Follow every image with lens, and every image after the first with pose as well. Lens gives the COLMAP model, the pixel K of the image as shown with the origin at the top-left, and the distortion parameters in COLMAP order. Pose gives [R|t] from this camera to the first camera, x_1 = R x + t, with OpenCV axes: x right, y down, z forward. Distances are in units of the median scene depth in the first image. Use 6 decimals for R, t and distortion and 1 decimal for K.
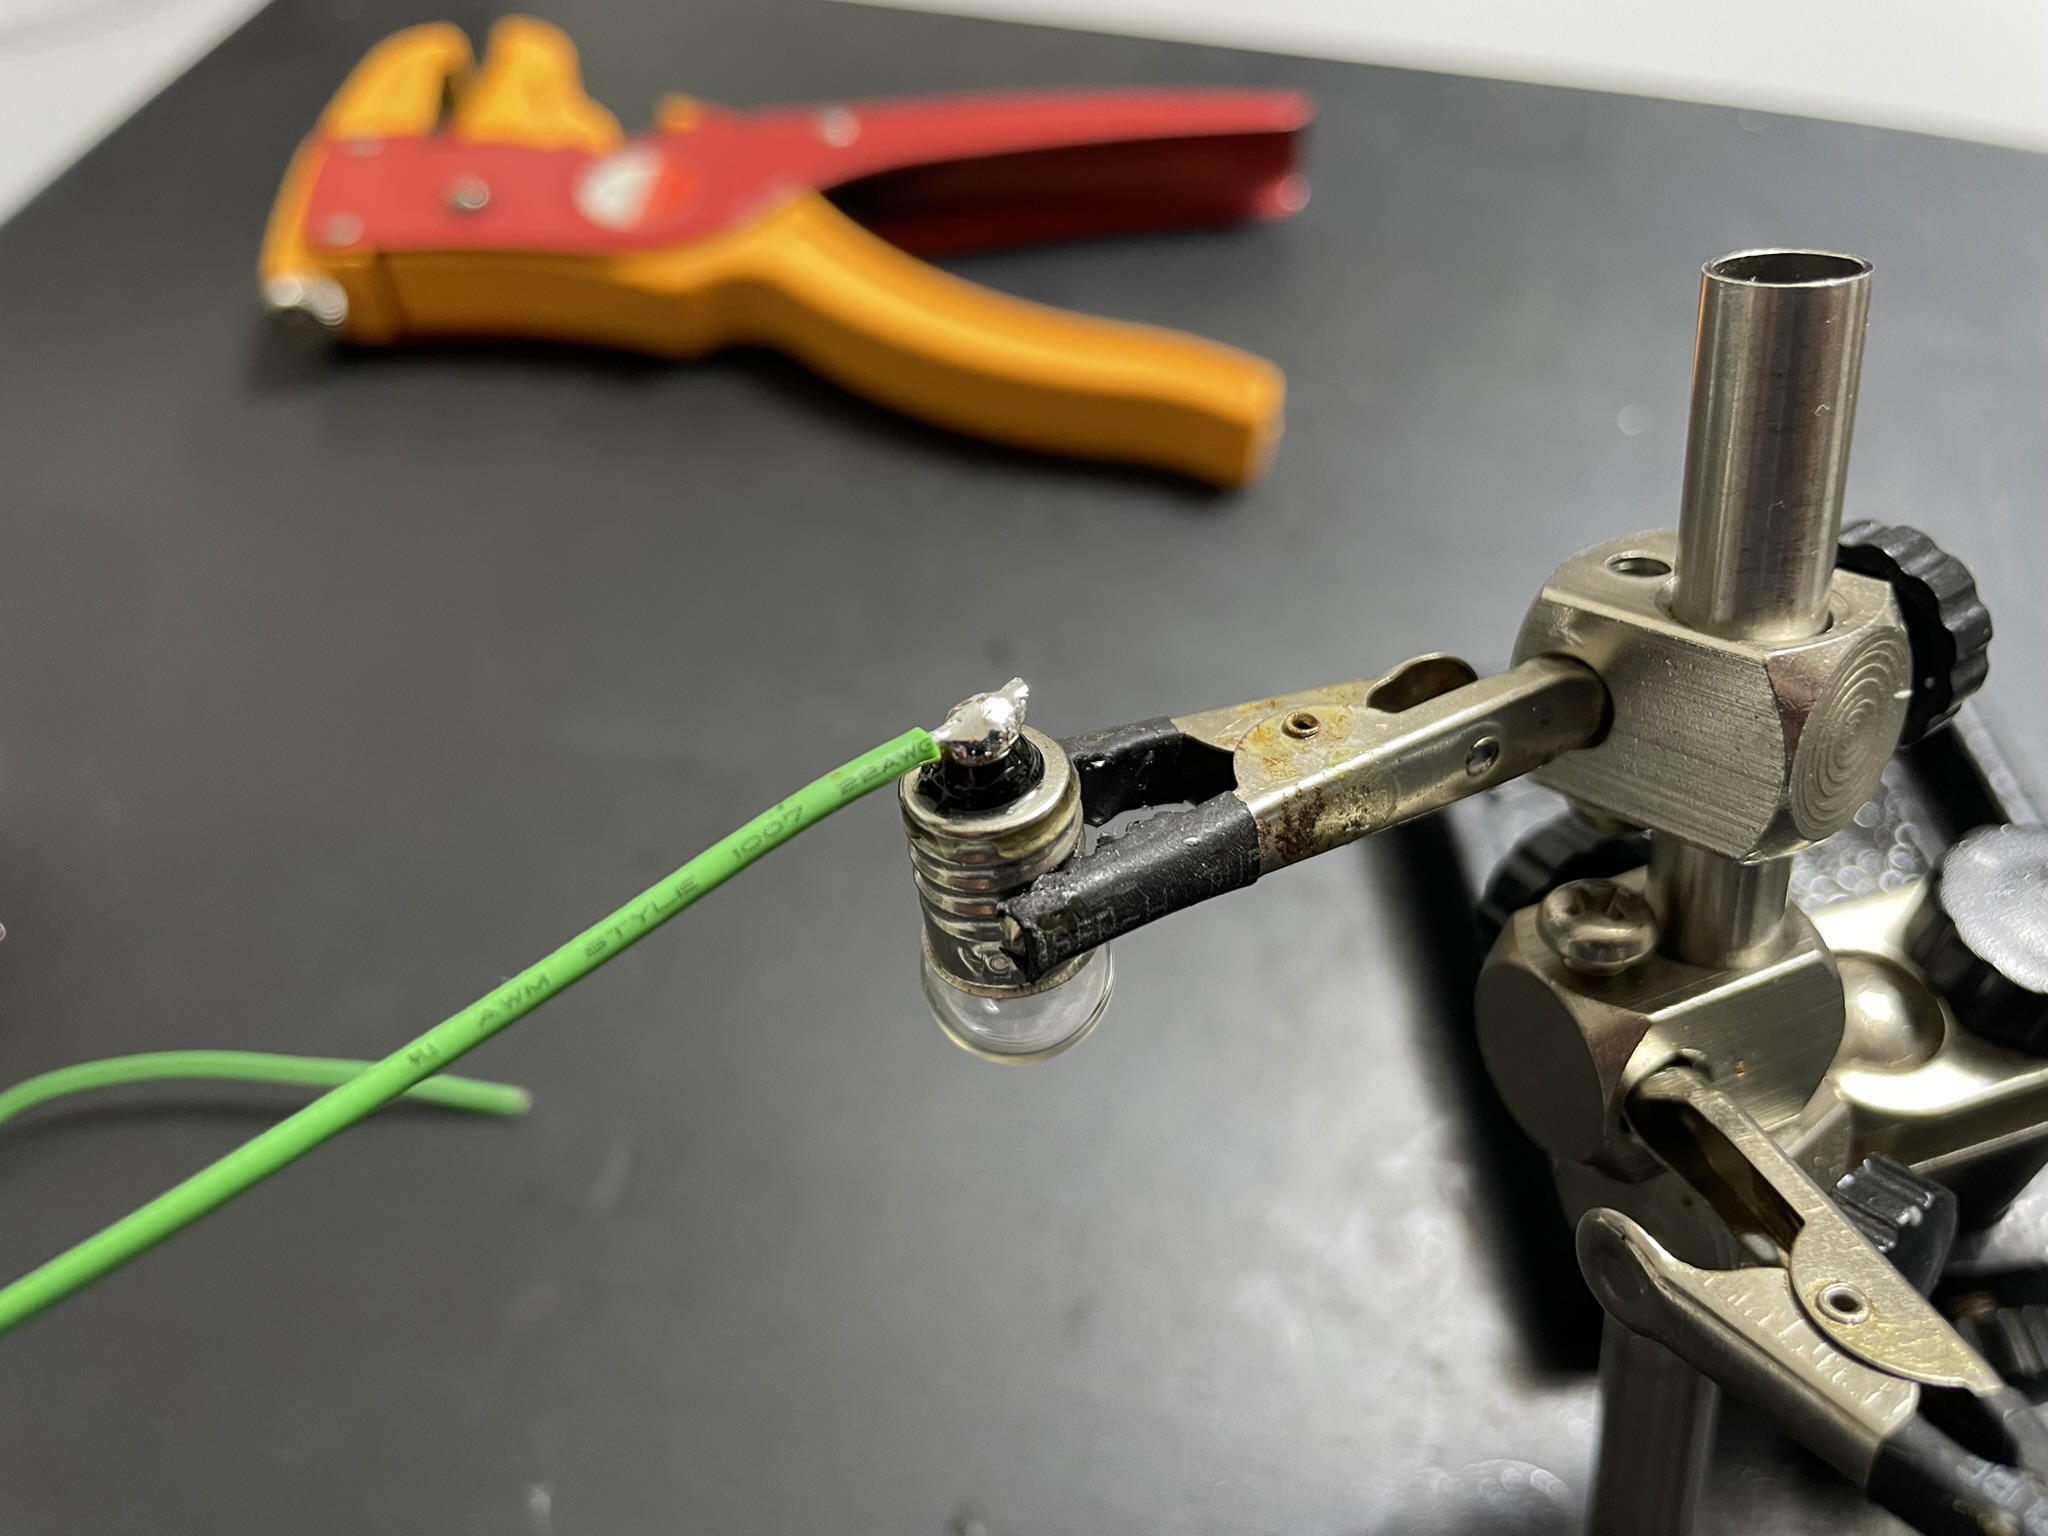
lens RADIAL K [[1653.0, 0, 1024.0], [0, 1653.0, 768.0], [0, 0, 1]] dist [-0.004721, -0.013117]
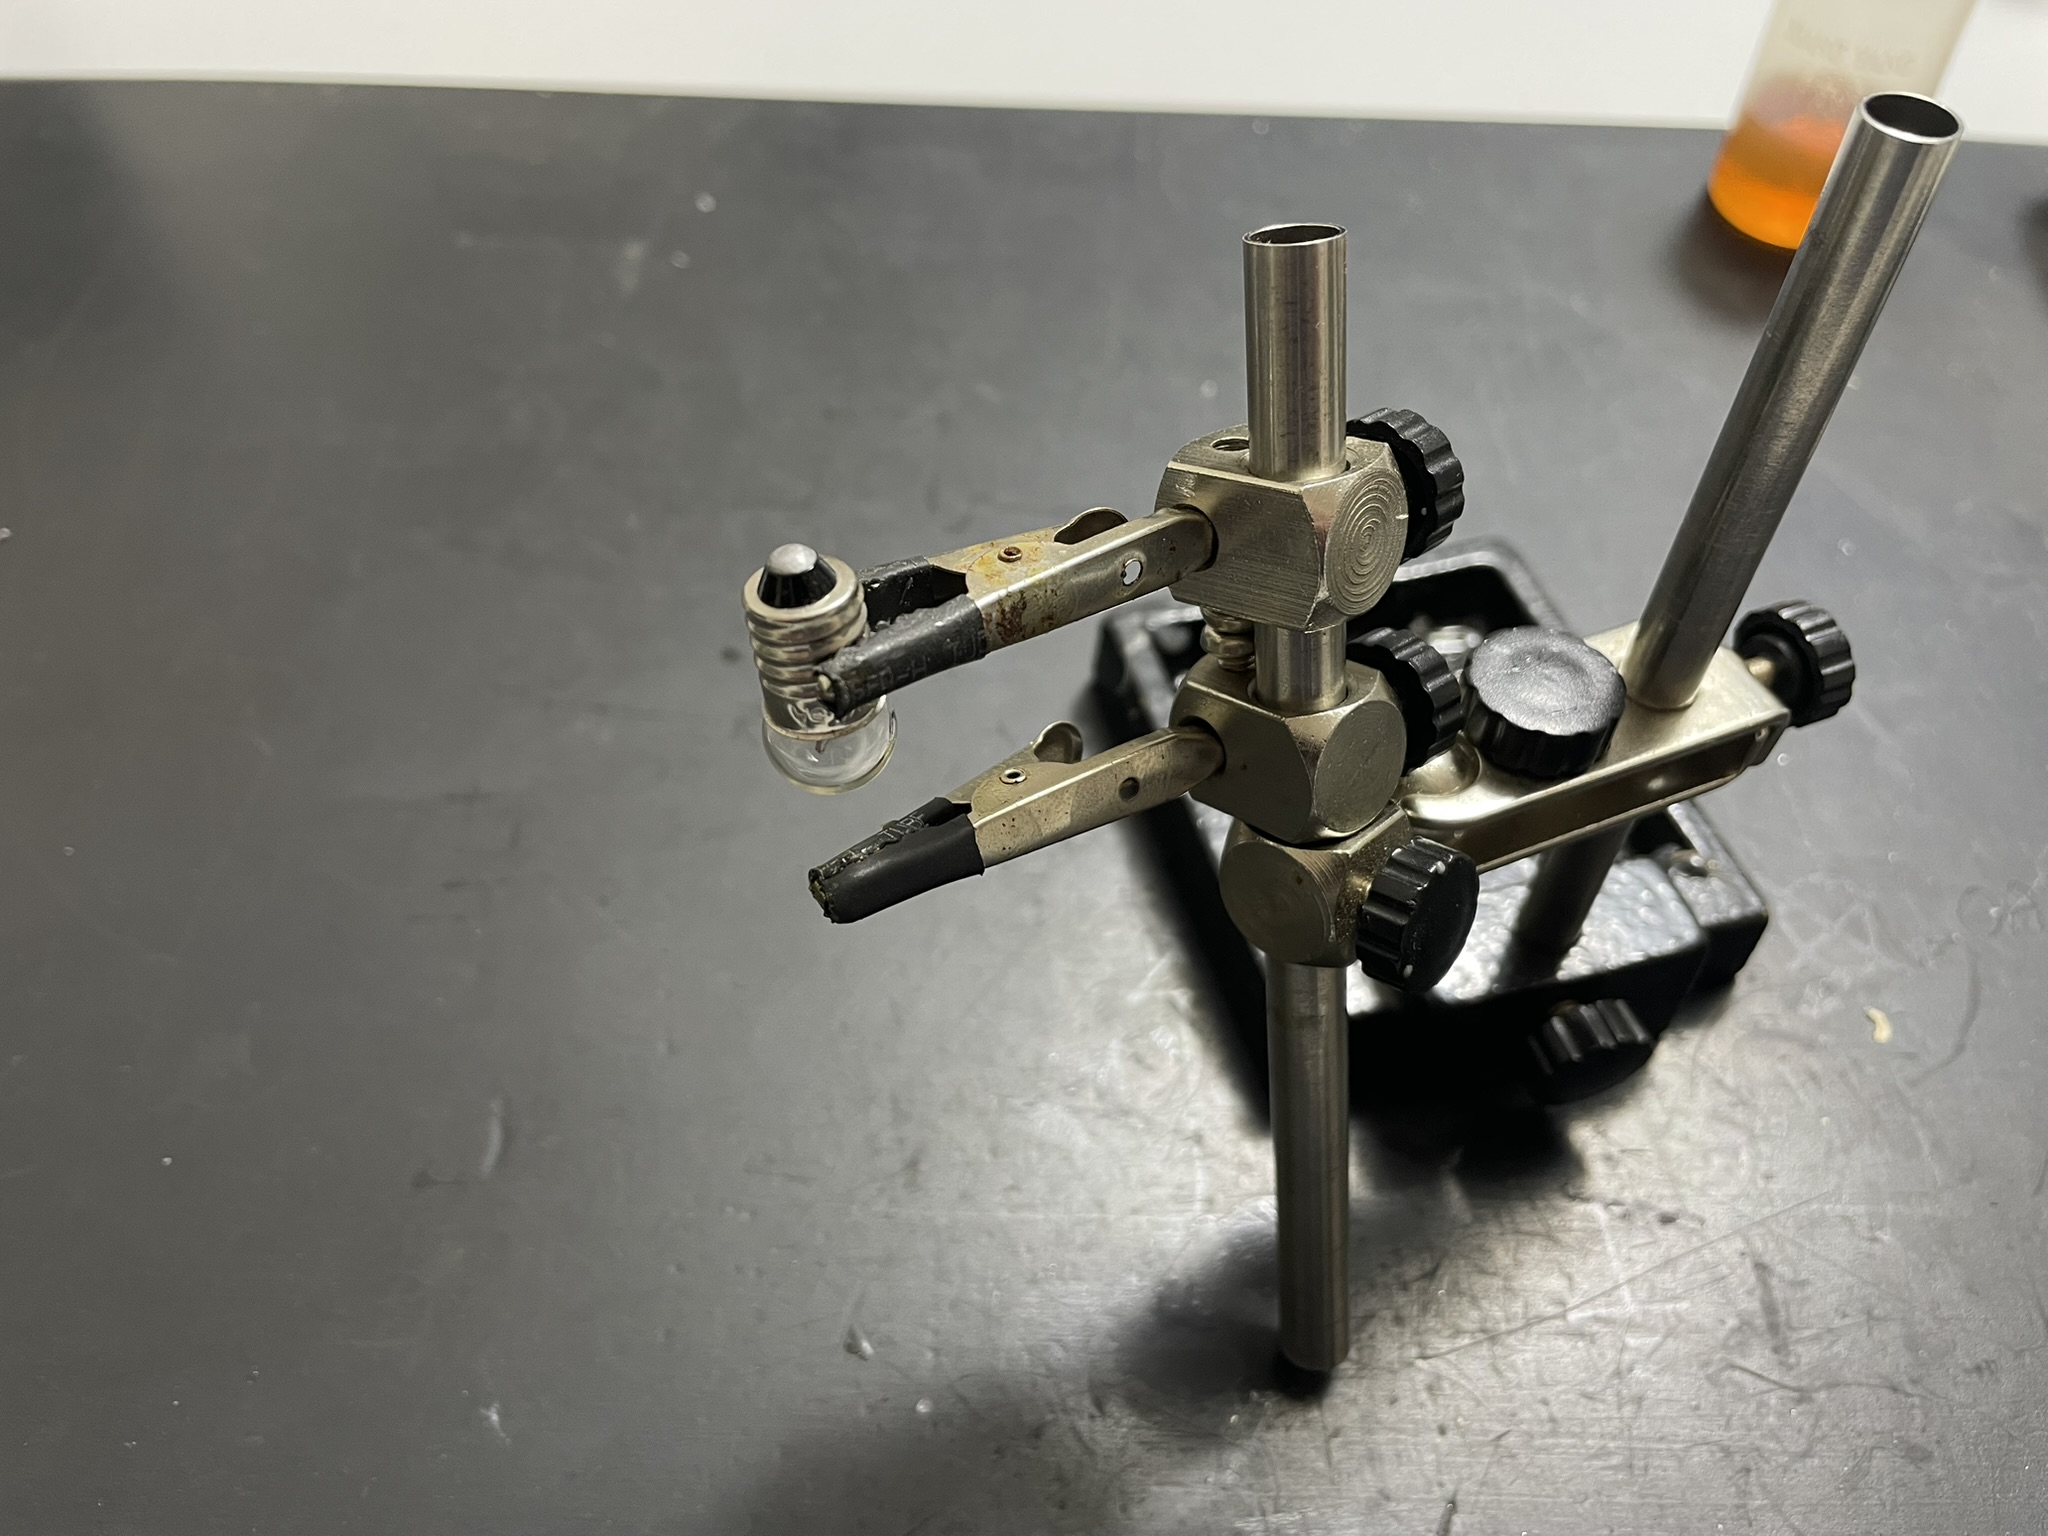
lens RADIAL K [[1613.6, 0, 1004.8], [0, 1613.6, 768.4], [0, 0, 1]] dist [0.072343, -0.120703]
pose [[0.992140, -0.062445, 0.108437, -0.007990], [0.064045, 0.997883, -0.011334, 0.186211], [-0.107500, 0.018190, 0.994039, -0.457407]]
